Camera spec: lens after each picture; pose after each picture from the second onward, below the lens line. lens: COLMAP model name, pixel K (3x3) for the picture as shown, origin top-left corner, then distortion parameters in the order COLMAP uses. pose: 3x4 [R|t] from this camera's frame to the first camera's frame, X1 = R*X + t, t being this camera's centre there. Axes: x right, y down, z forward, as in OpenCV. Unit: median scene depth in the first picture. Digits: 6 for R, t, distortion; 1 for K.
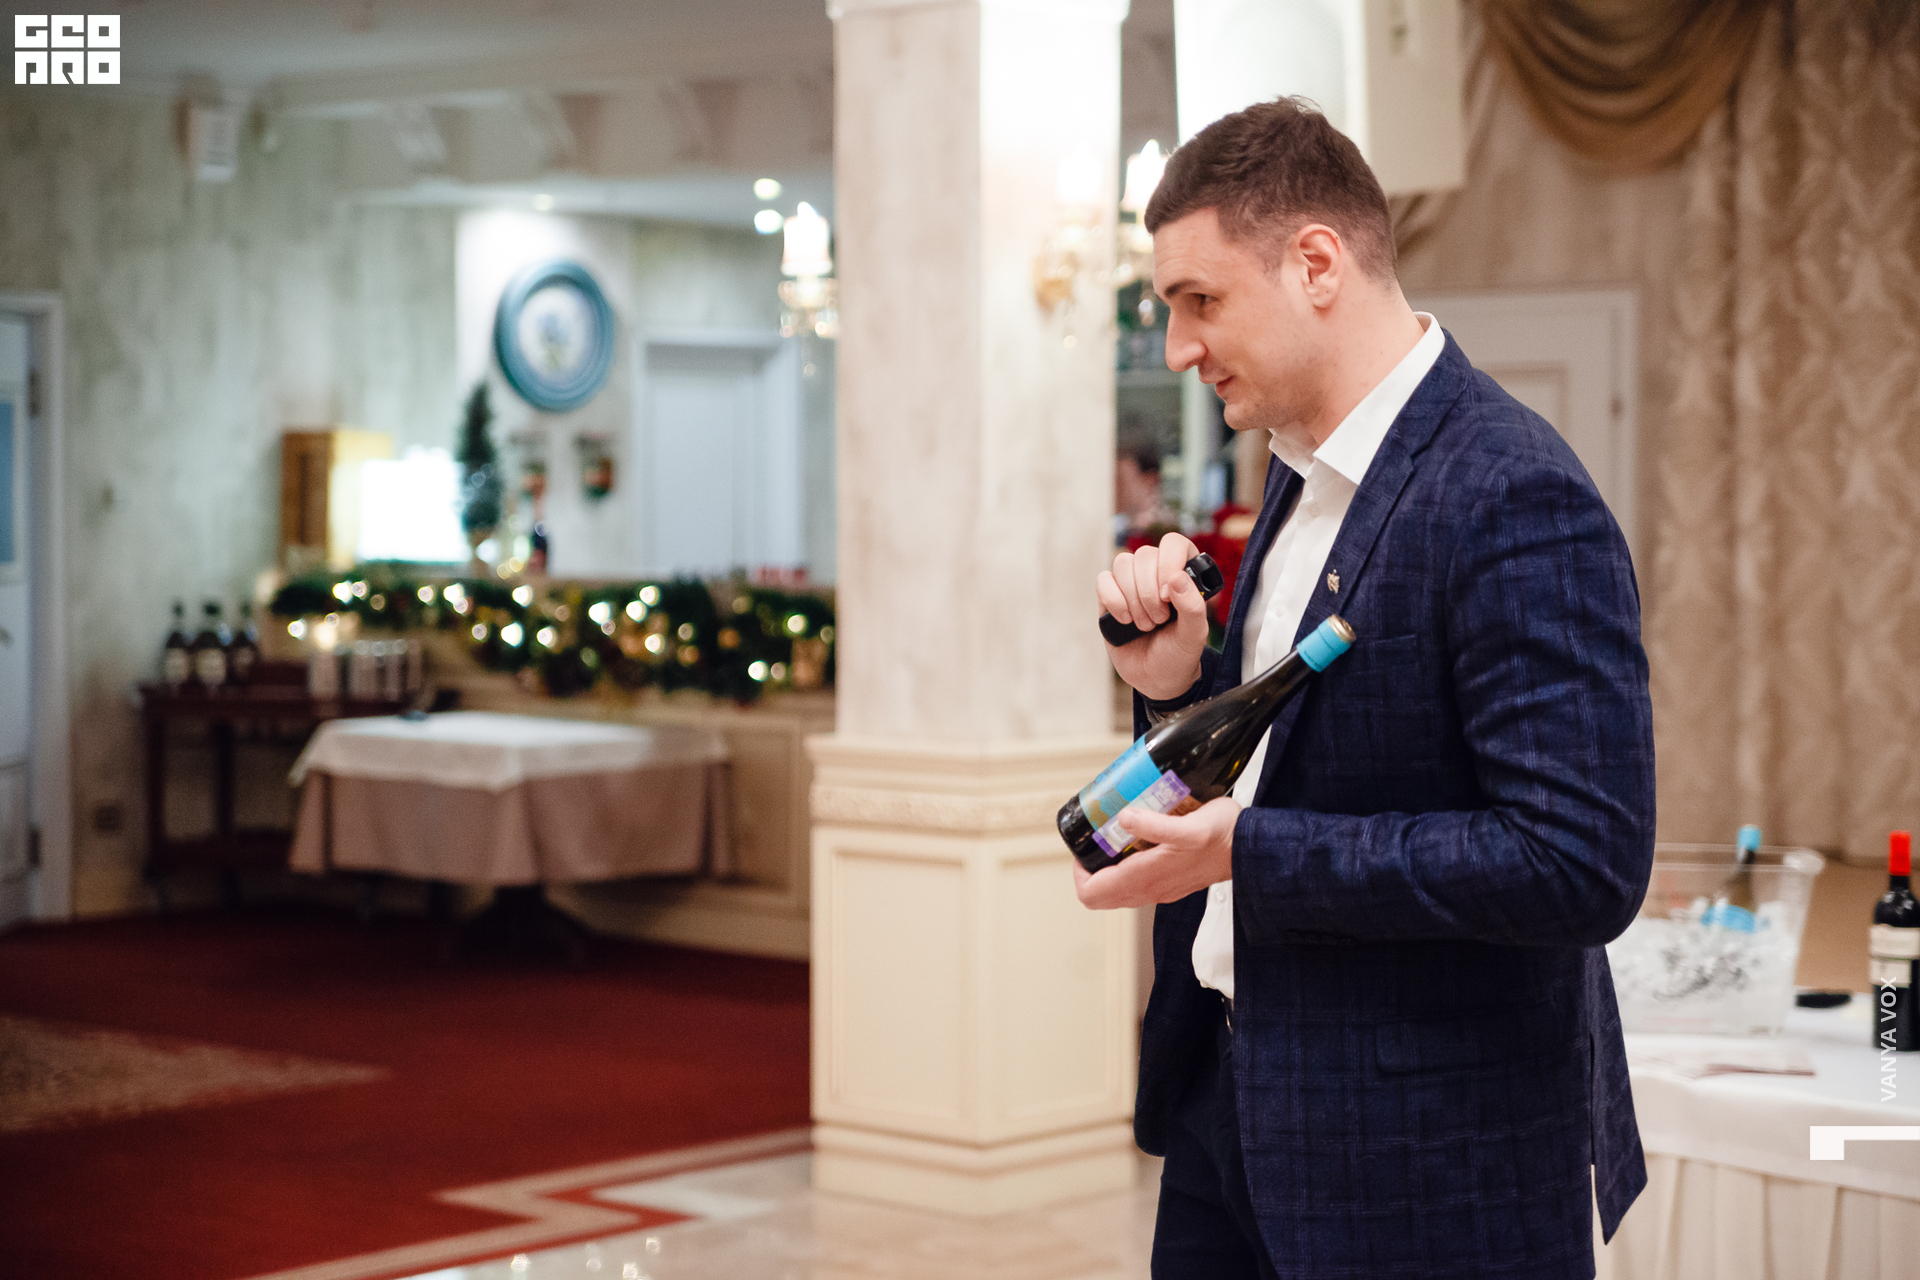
lens RADIAL K [[3952.8, 0, 885.2], [0, 3952.8, 570.8], [0, 0, 1]] dist [0.218699, 0.000000]
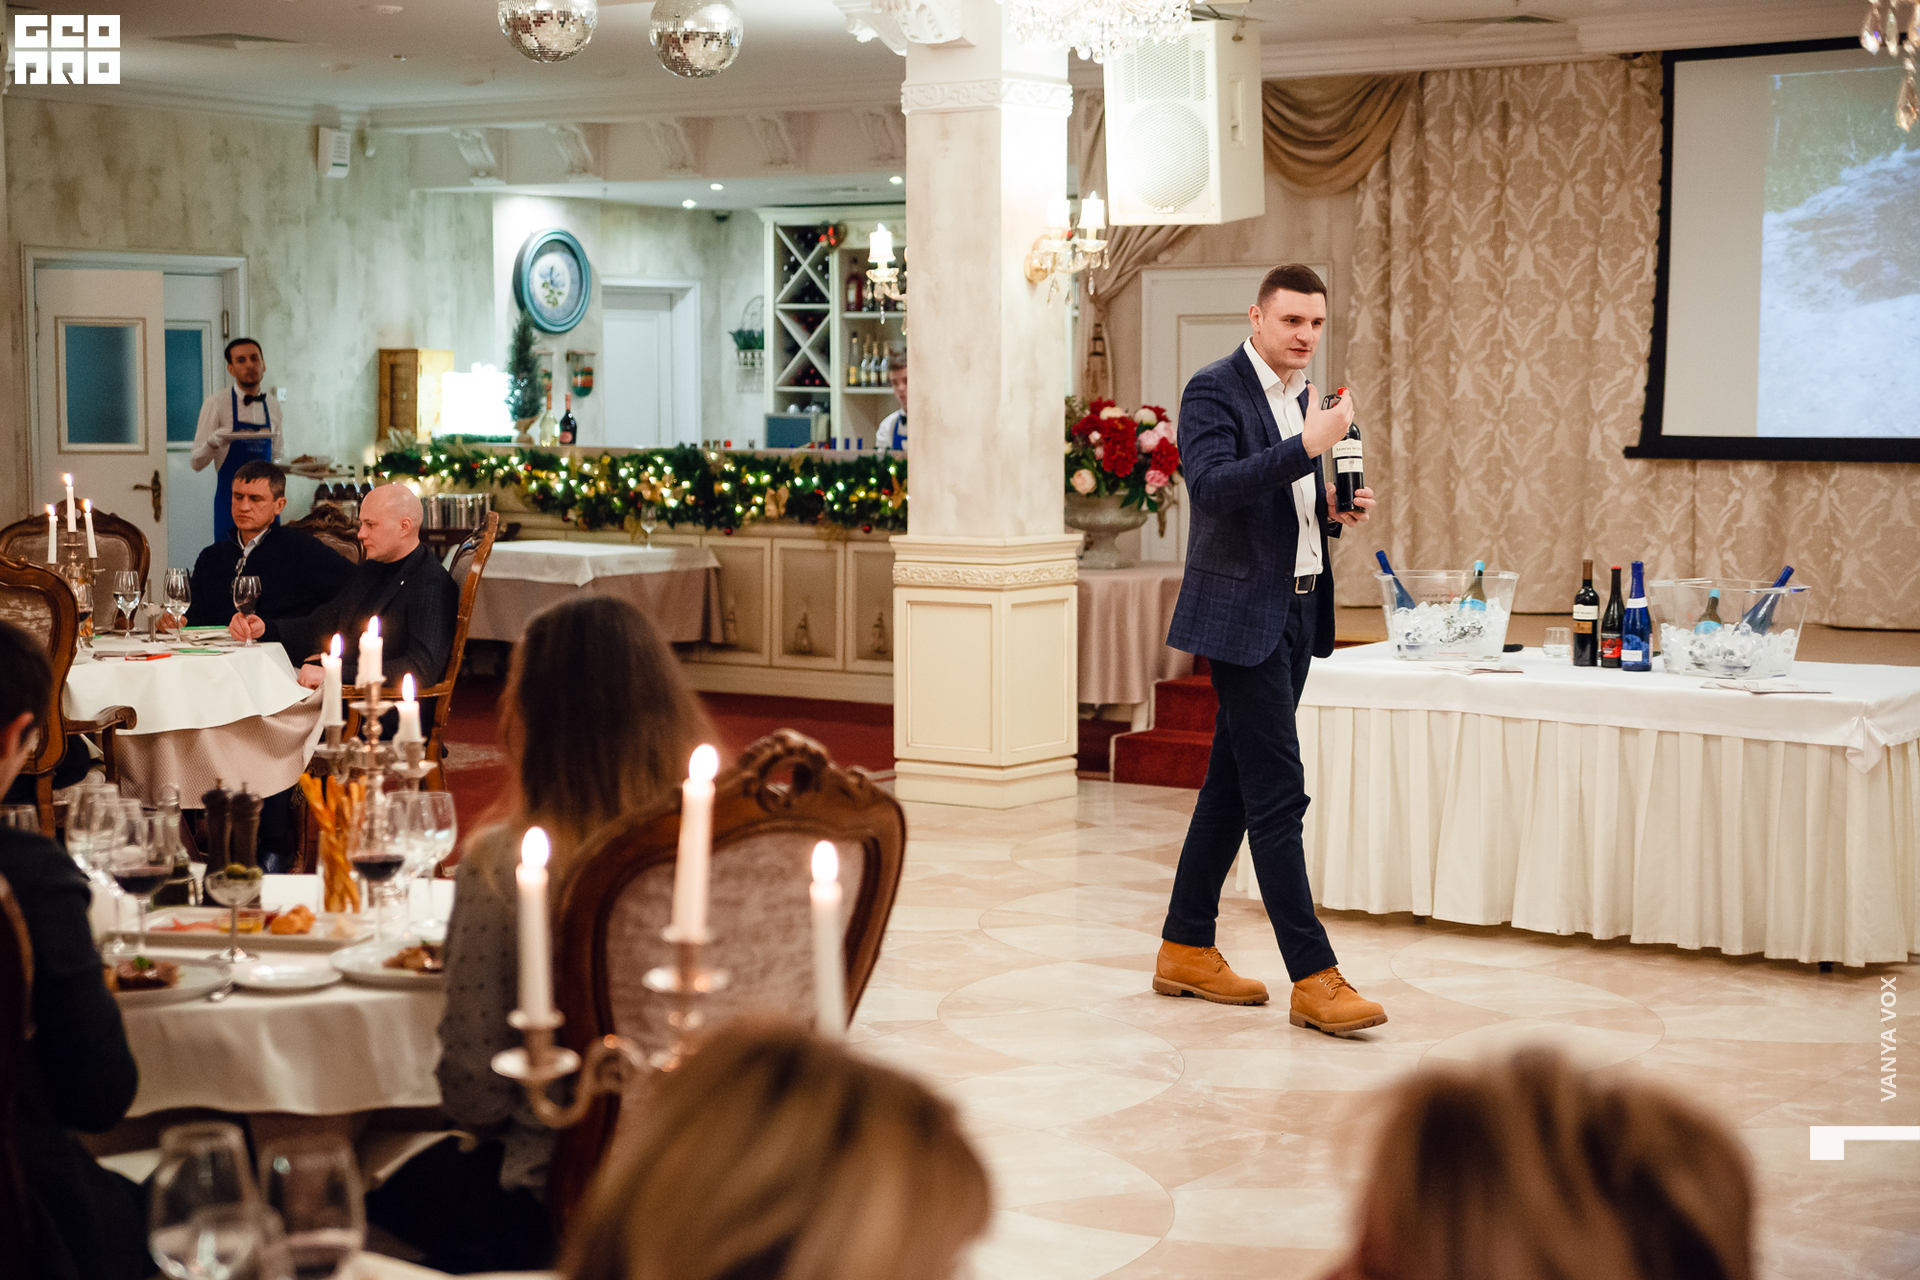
lens RADIAL K [[3310.9, 0, 921.7], [0, 3310.9, 642.1], [0, 0, 1]] dist [0.152427, 0.000000]
pose [[0.991642, -0.011452, 0.128514, -0.167942], [0.004296, 0.998432, 0.055821, 0.007029], [-0.128952, -0.054802, 0.990135, -0.372551]]
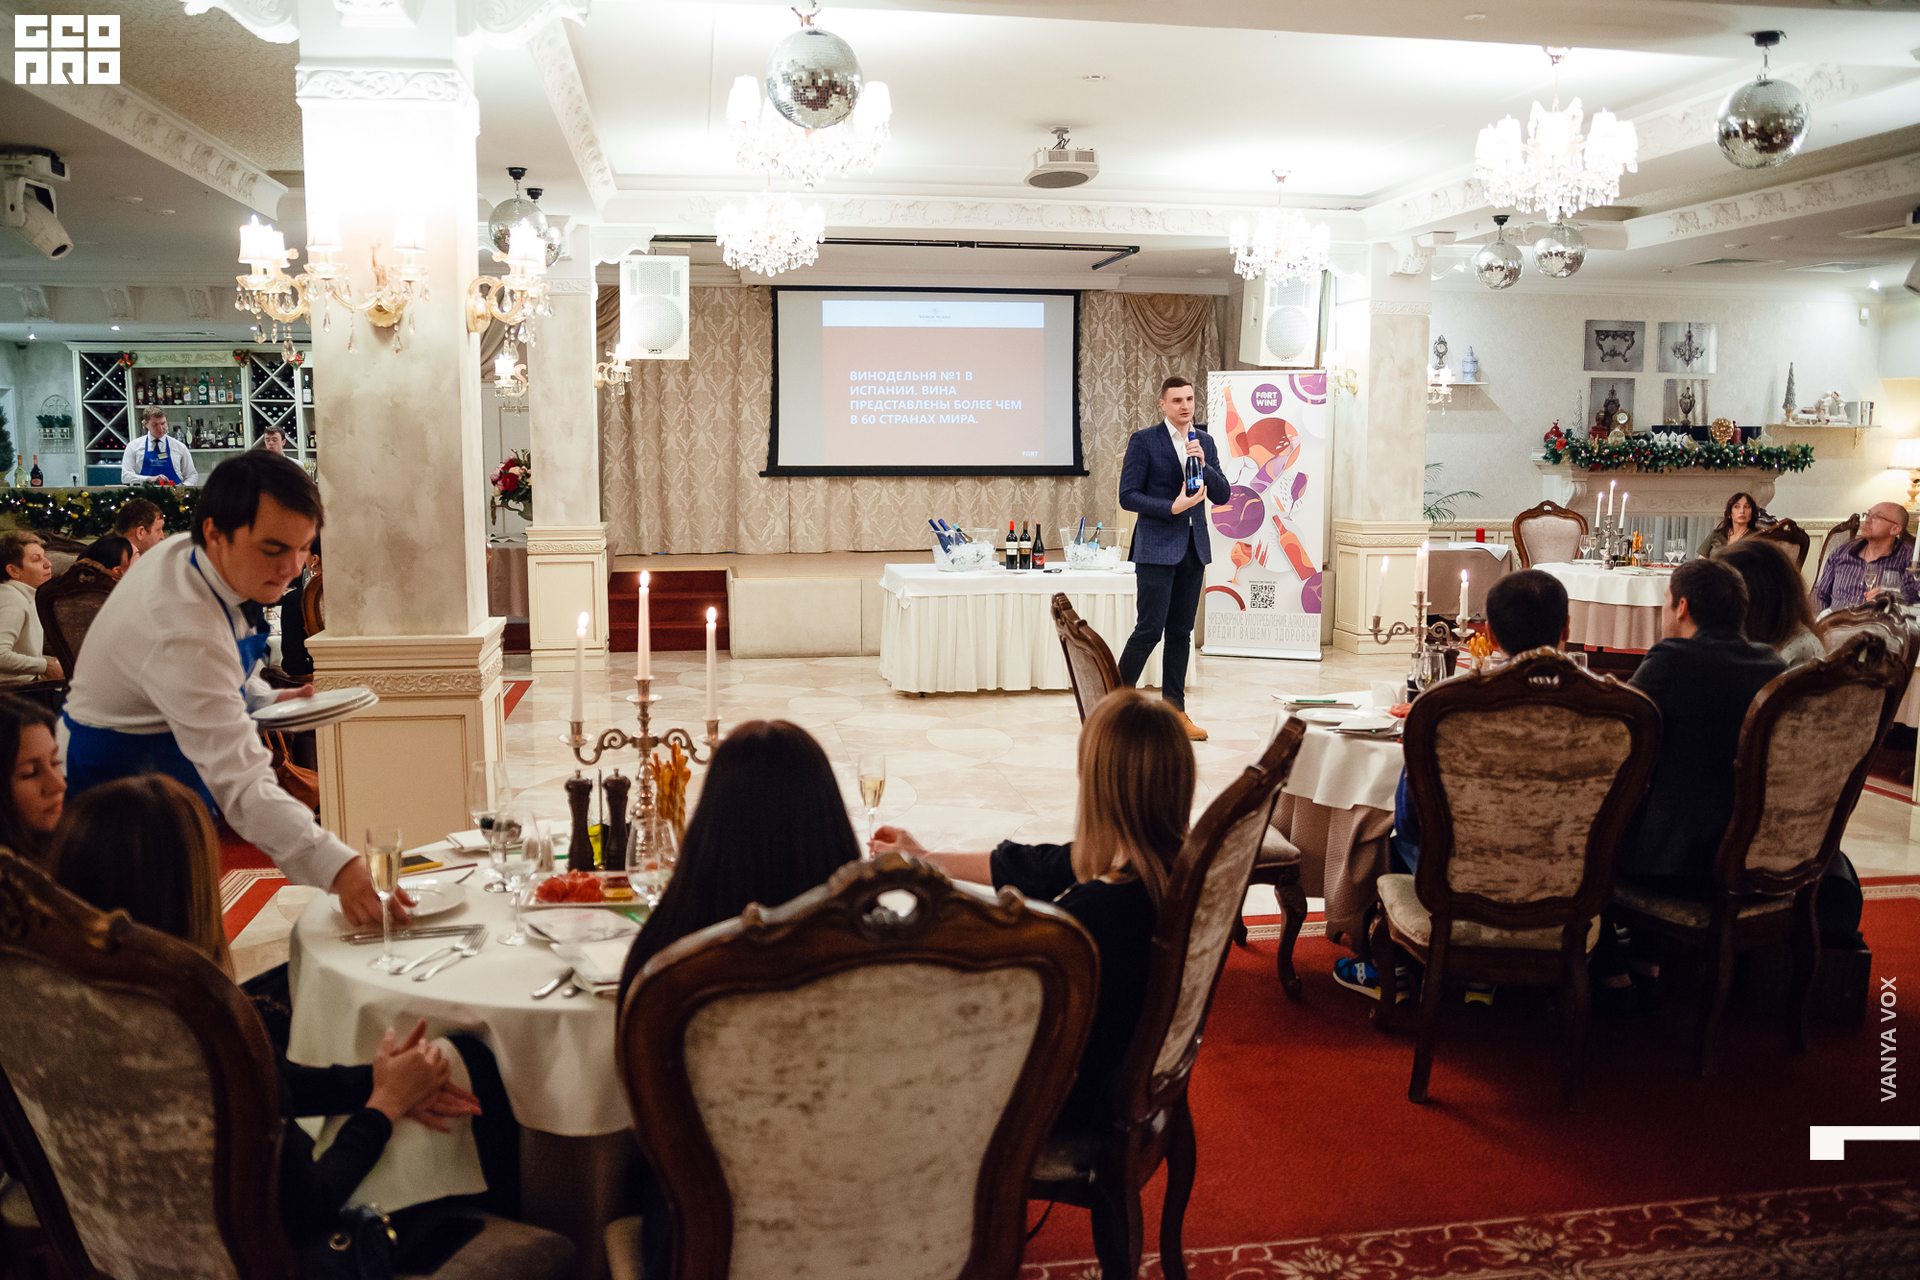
lens RADIAL K [[1612.4, 0, 942.0], [0, 1612.4, 552.7], [0, 0, 1]] dist [-0.102659, 0.087609]
pose [[0.614915, -0.058315, 0.786434, -0.702776], [0.019721, 0.998087, 0.058590, -0.003401], [-0.788347, -0.020518, 0.614889, -0.017800]]
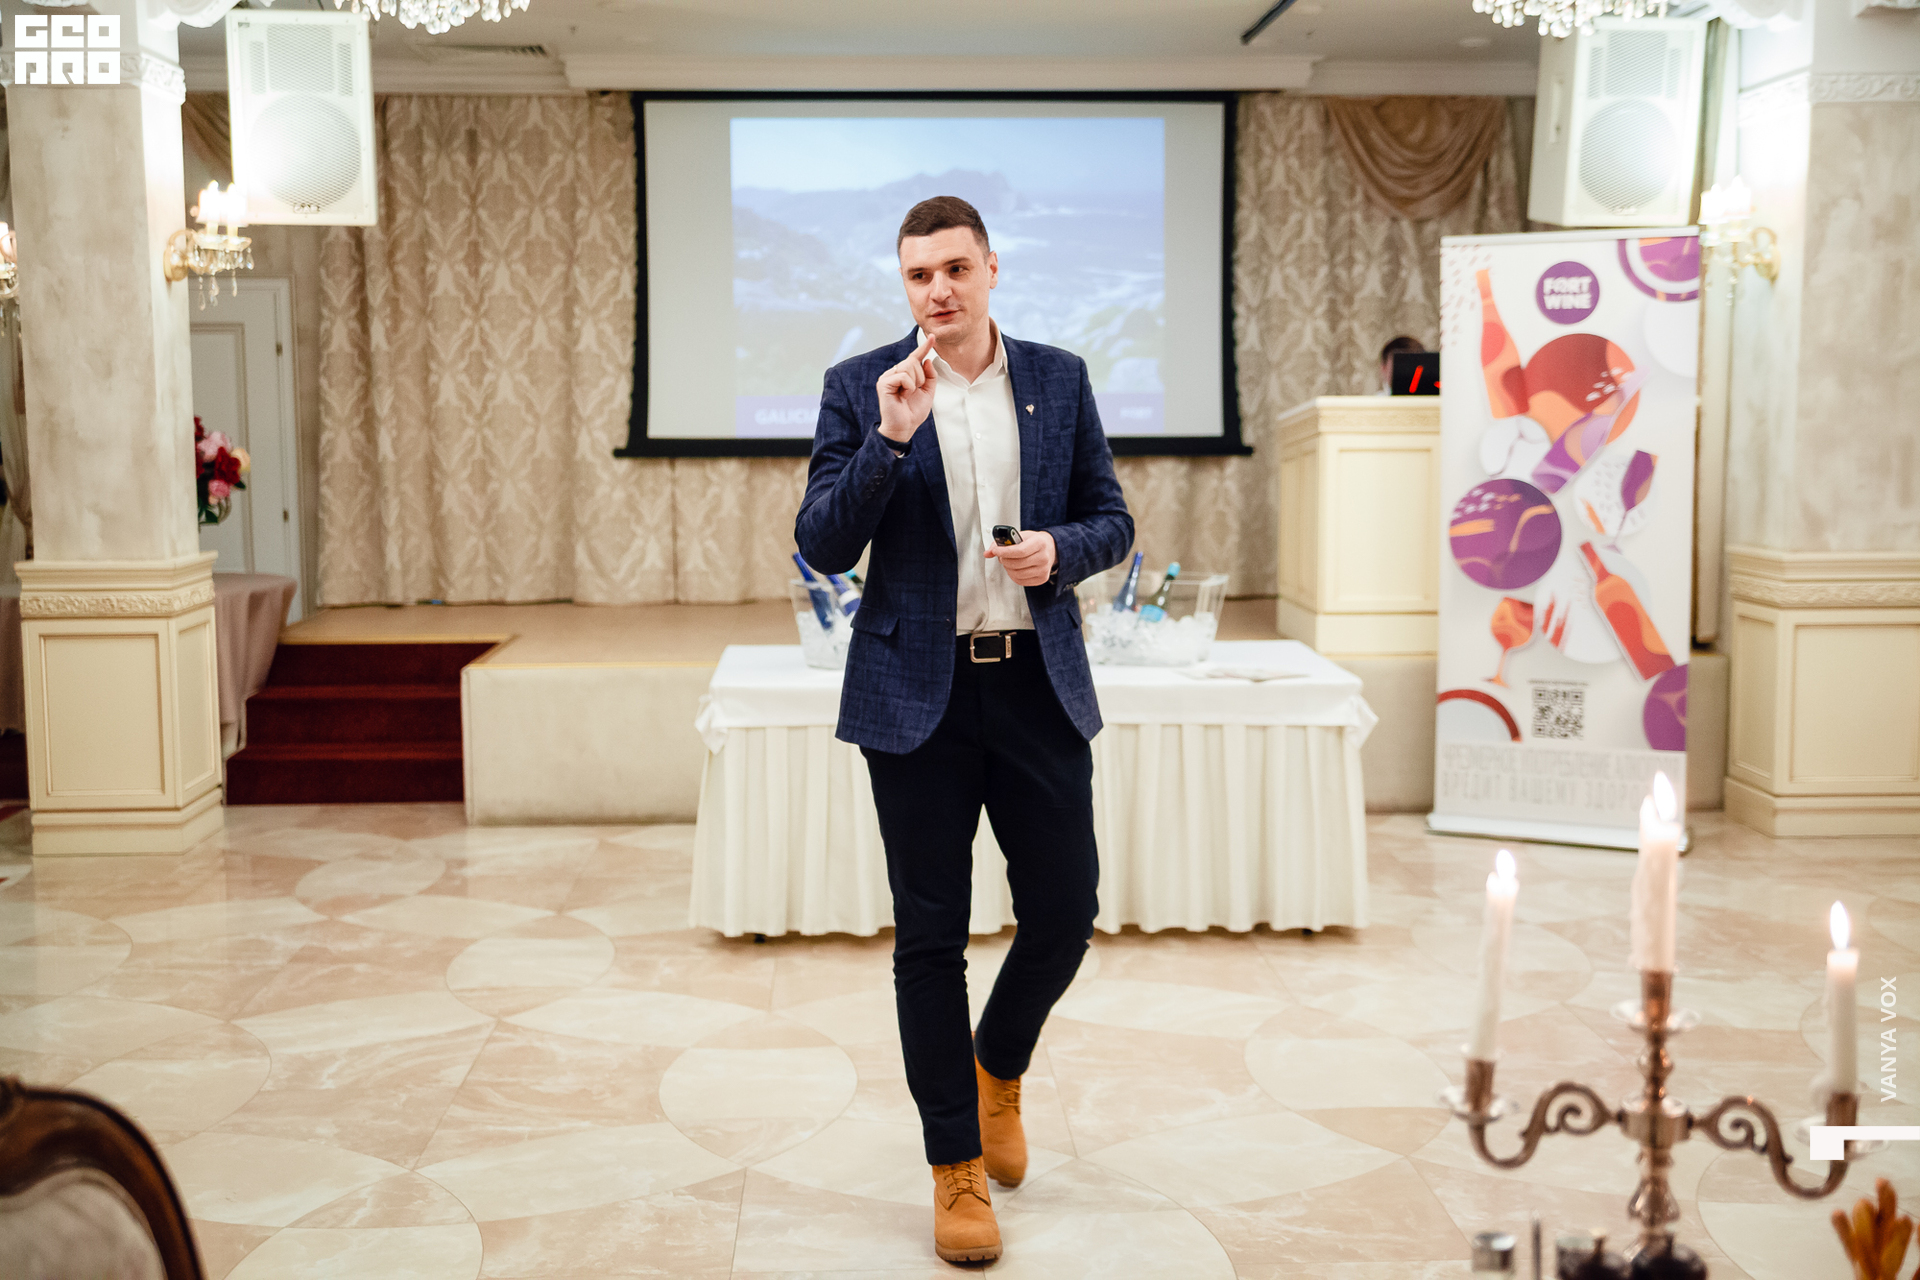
lens RADIAL K [[2362.6, 0, 957.6], [0, 2362.6, 623.0], [0, 0, 1]] dist [0.049888, 0.000000]
pose [[0.703492, -0.076531, 0.706571, -0.363222], [0.024661, 0.996215, 0.083350, -0.002189], [-0.710275, -0.041211, 0.702717, 0.088426]]
